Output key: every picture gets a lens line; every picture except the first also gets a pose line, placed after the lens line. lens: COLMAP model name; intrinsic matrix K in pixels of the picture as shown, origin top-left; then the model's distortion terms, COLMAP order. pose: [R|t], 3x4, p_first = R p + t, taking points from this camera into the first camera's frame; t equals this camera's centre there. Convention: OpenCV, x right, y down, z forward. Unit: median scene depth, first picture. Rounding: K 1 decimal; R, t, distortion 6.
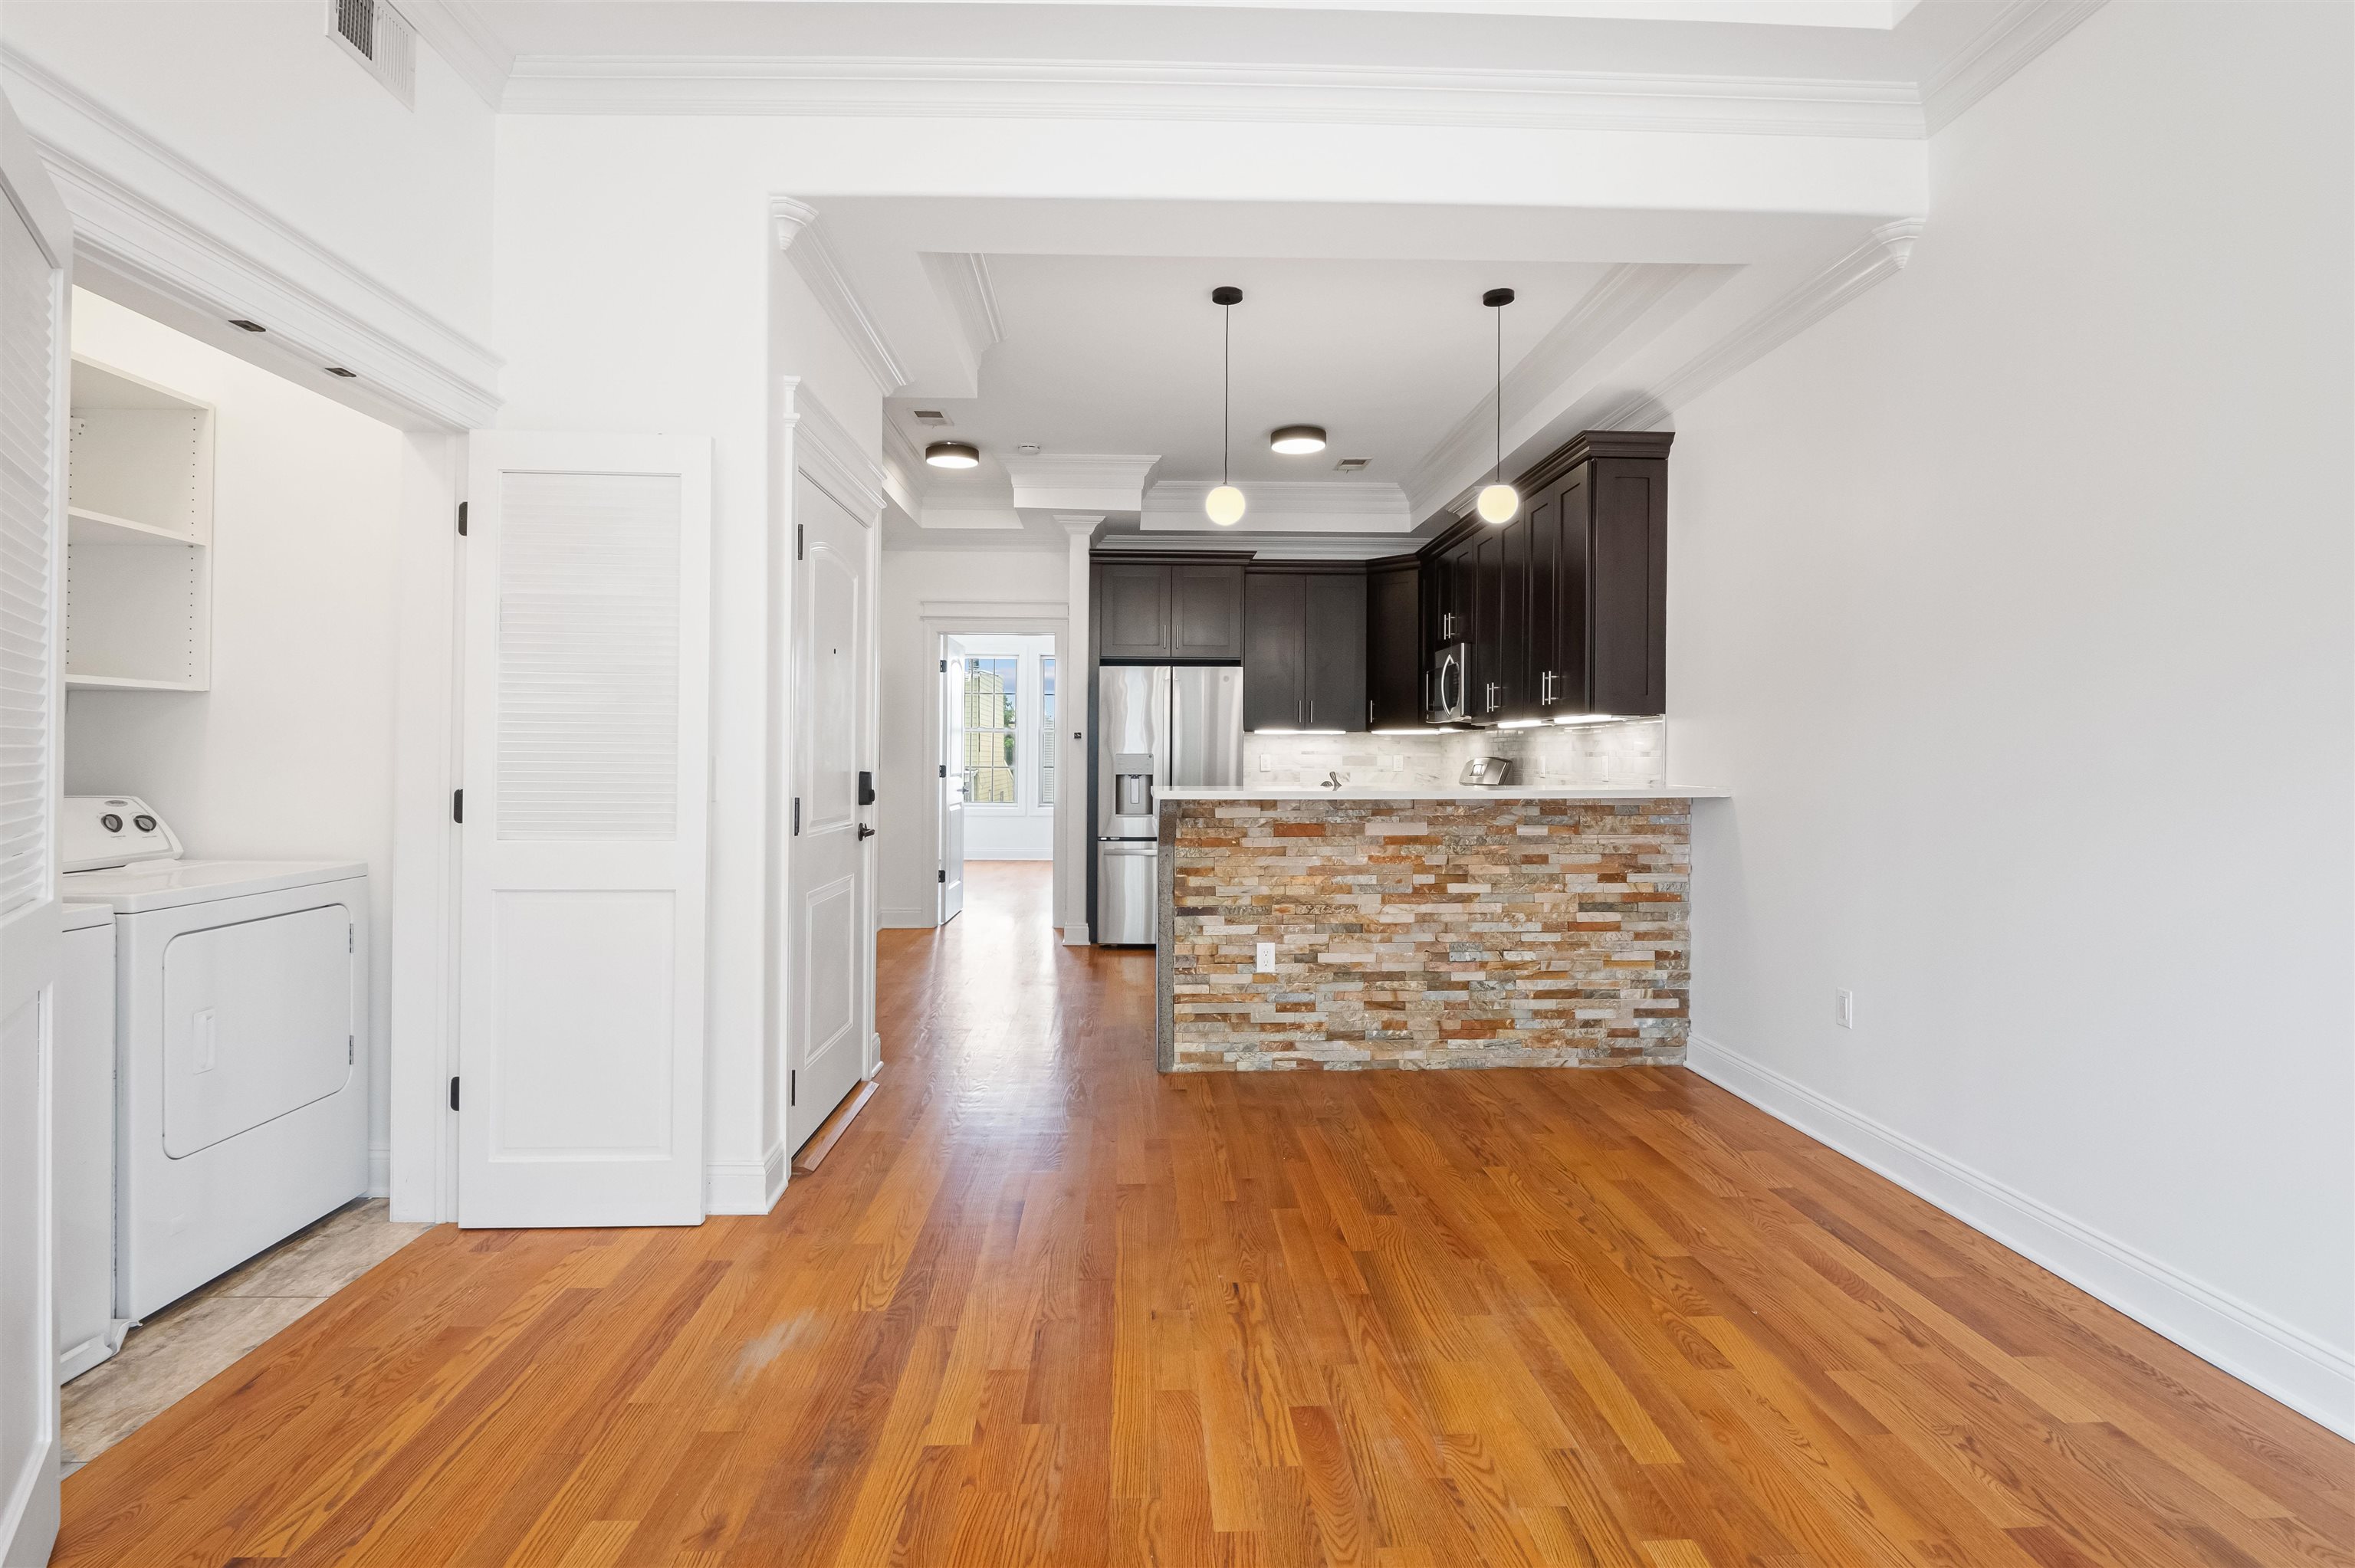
lens RADIAL K [[1147.3, 0, 1170.8], [0, 1147.3, 751.7], [0, 0, 1]] dist [0.005800, -0.018364]
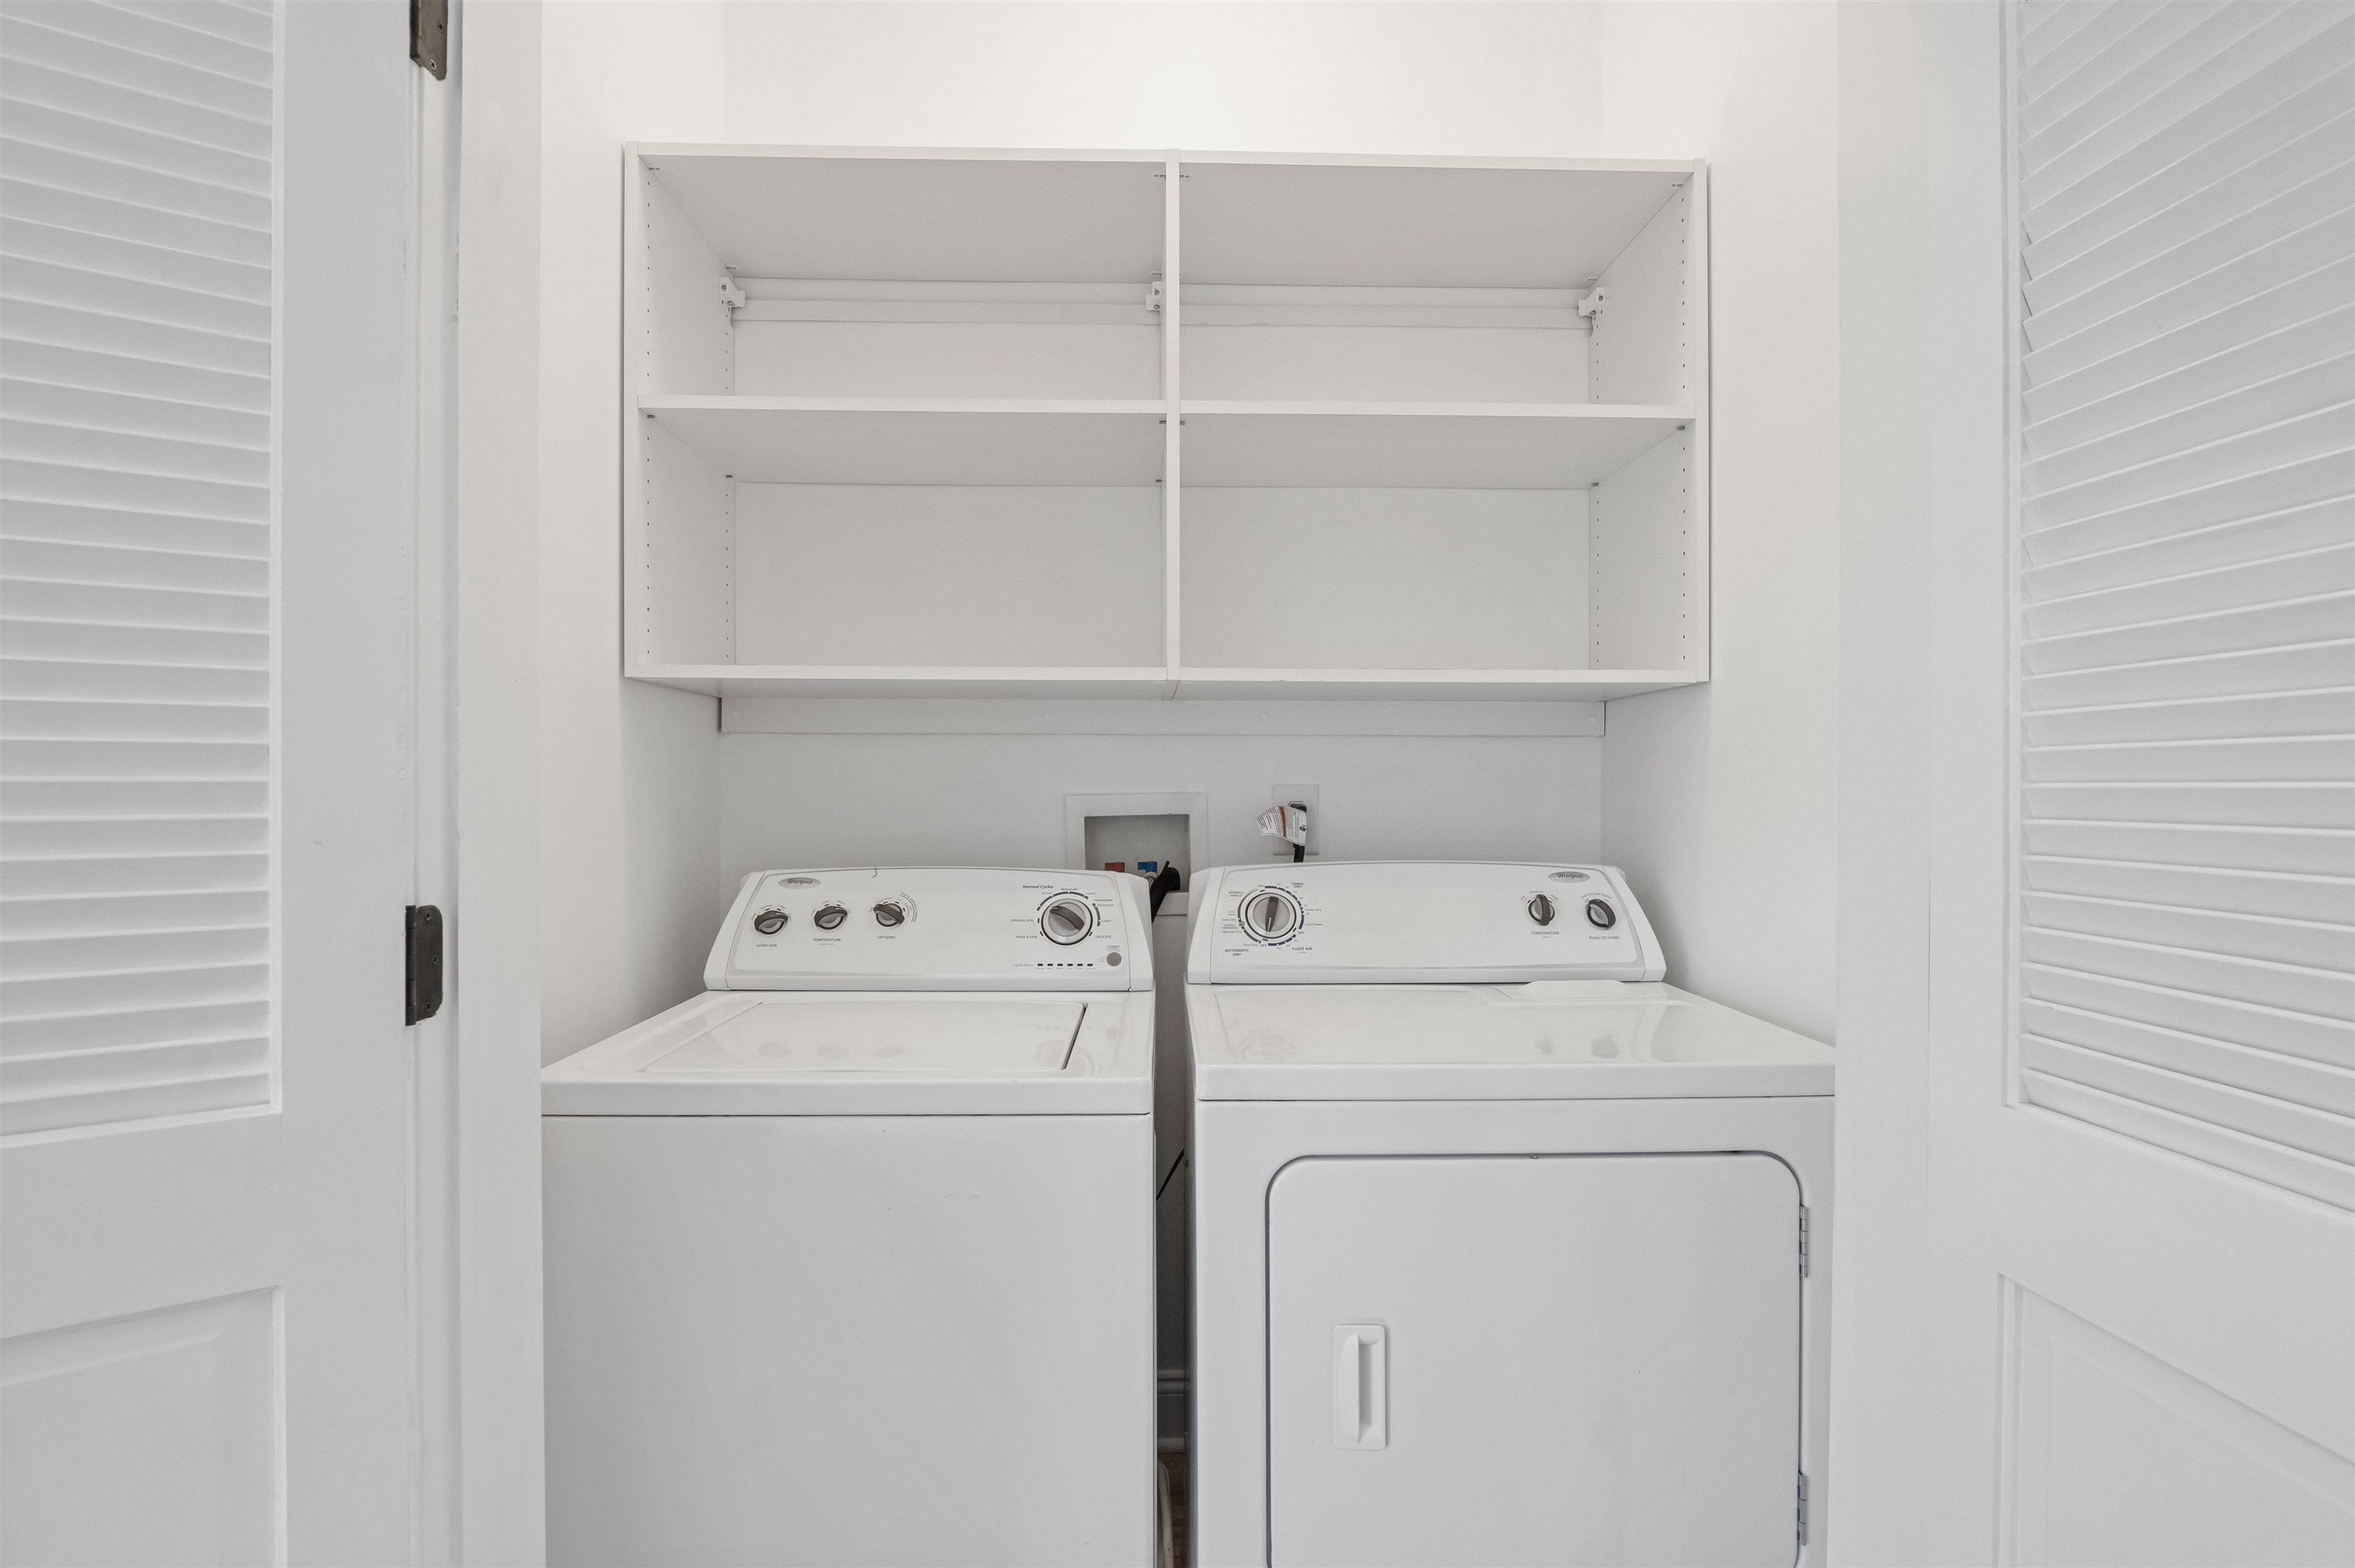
lens RADIAL K [[1176.7, 0, 1172.7], [0, 1176.7, 794.9], [0, 0, 1]] dist [-0.014551, -0.000583]
pose [[-0.011882, -0.005633, -0.999914, -0.192414], [0.004152, 0.999975, -0.005683, 0.002269], [0.999921, -0.004219, -0.011858, 0.521775]]
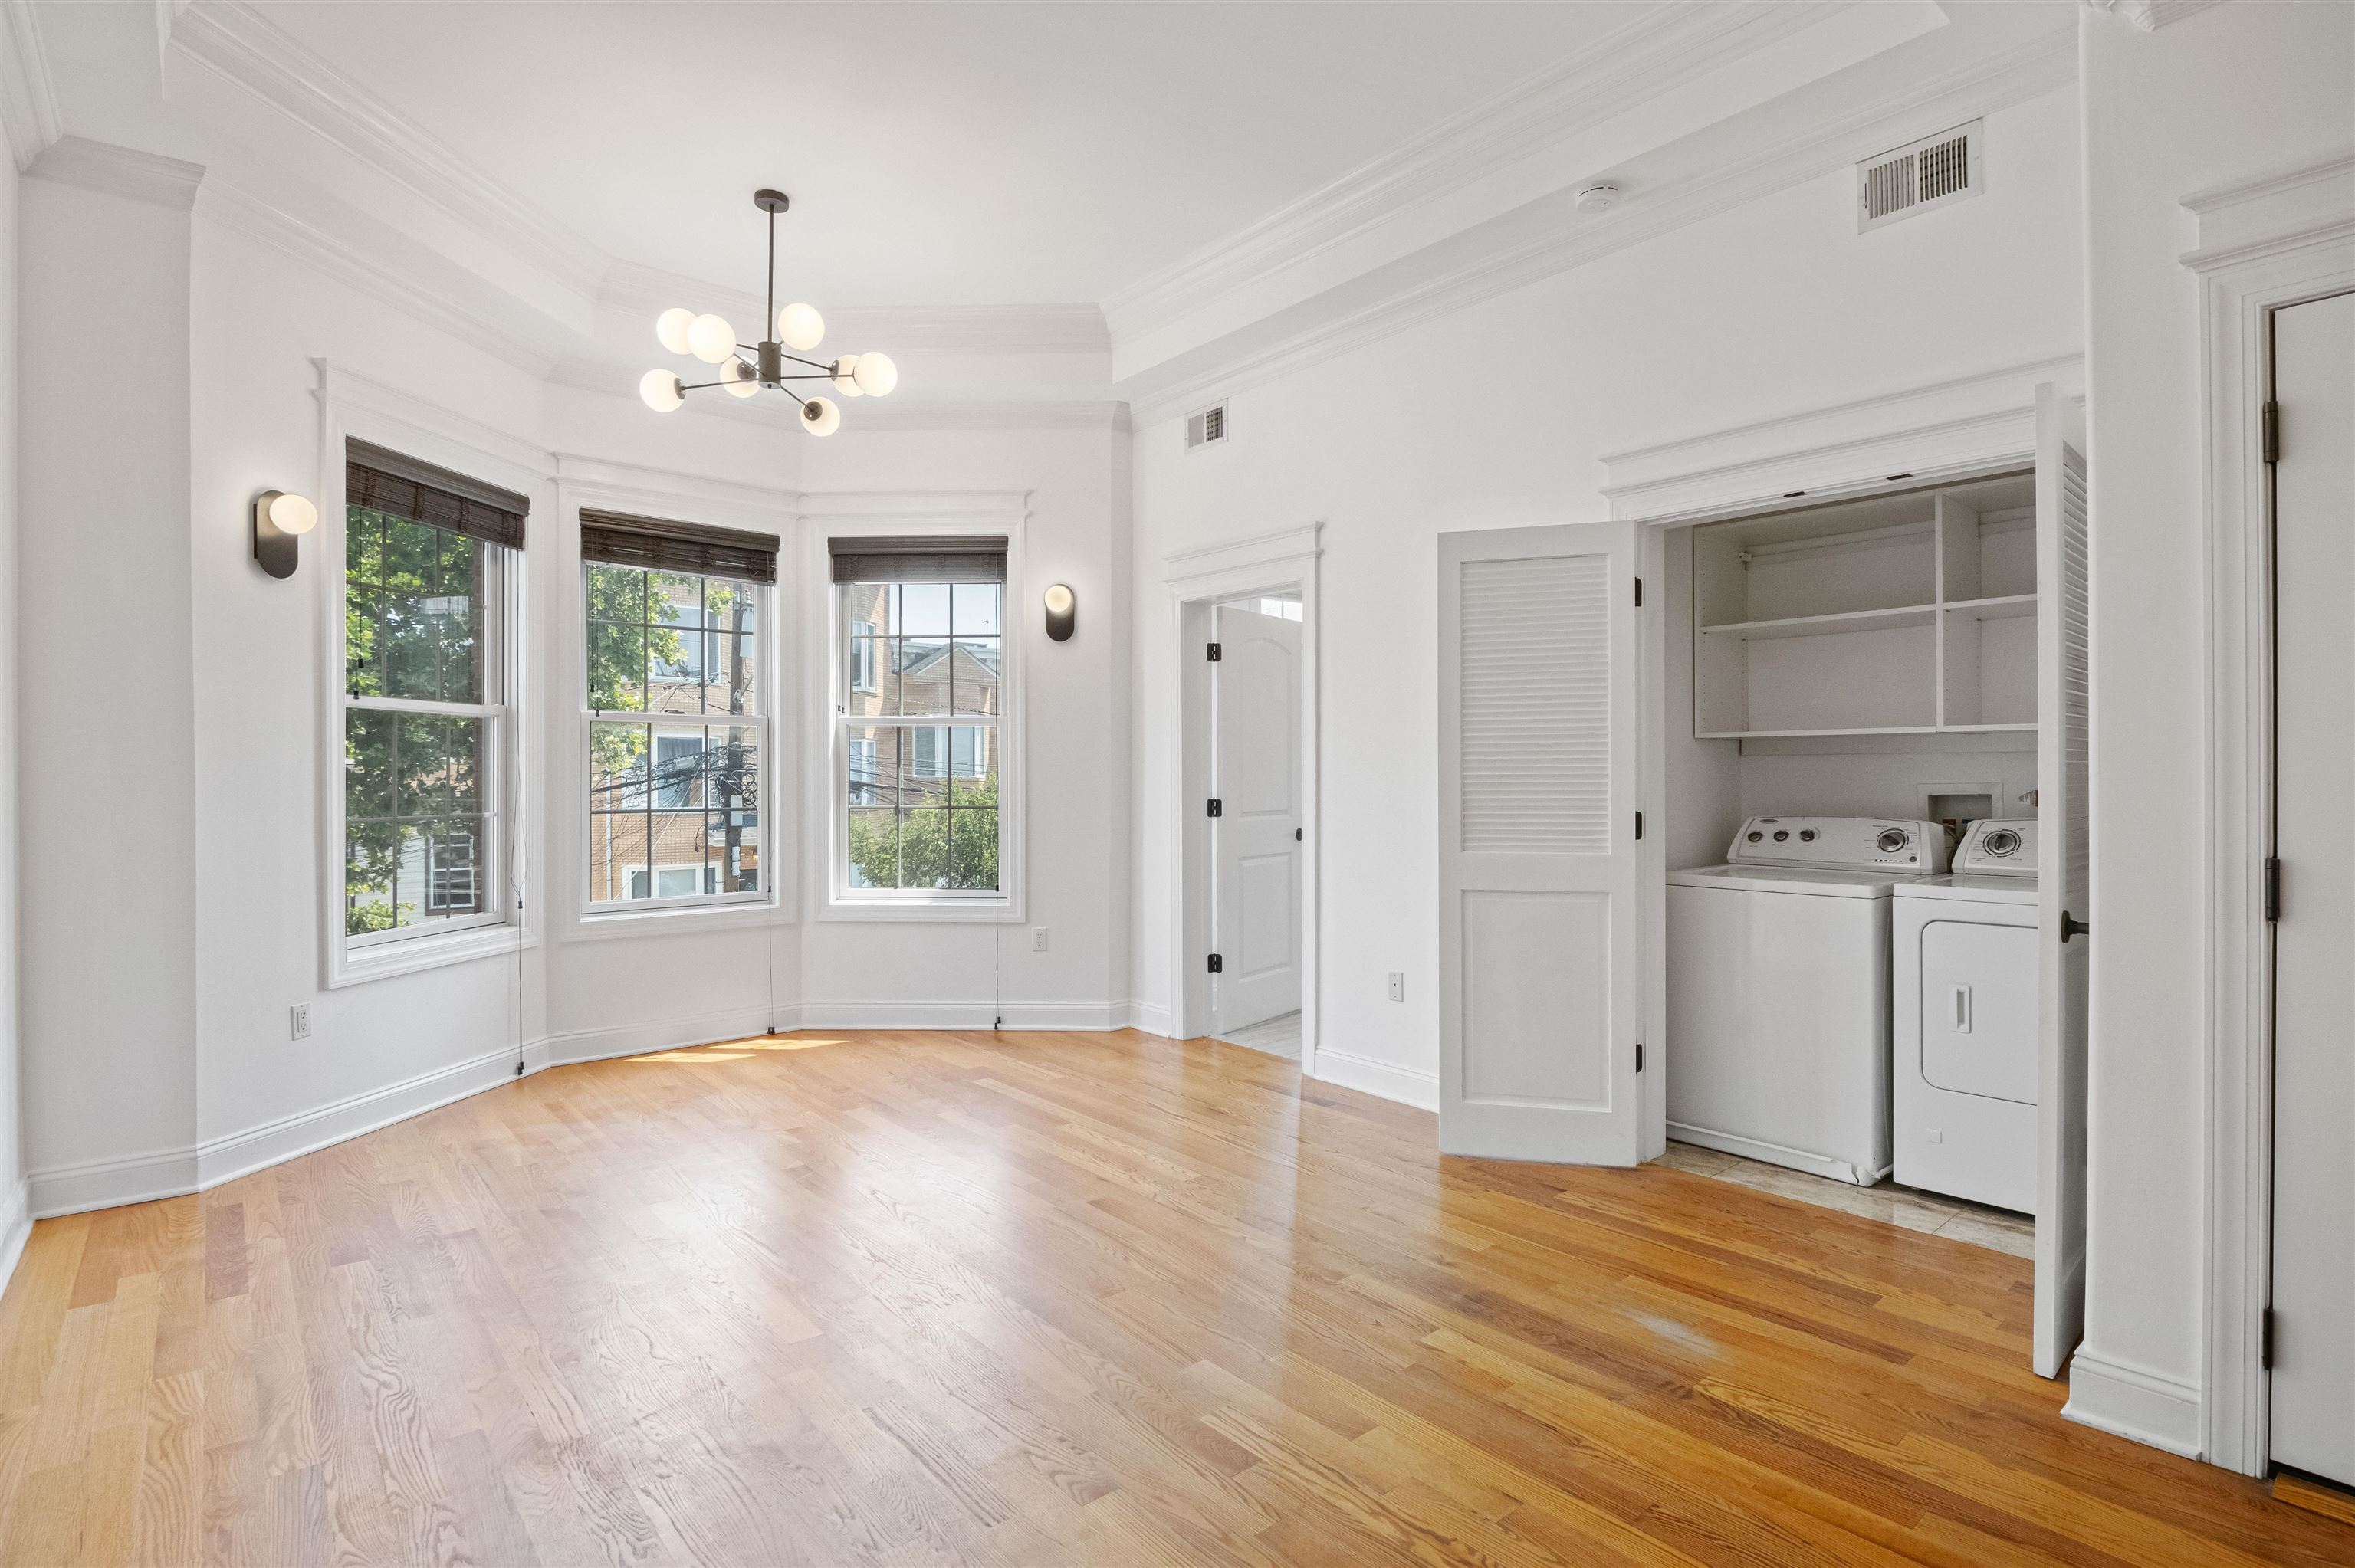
lens RADIAL K [[1151.5, 0, 1175.1], [0, 1151.5, 776.6], [0, 0, 1]] dist [-0.001507, -0.011677]
pose [[-0.789549, -0.005421, -0.613663, 0.367421], [-0.000037, 0.999961, -0.008786, 0.001577], [0.613687, -0.006914, -0.789519, 0.834696]]
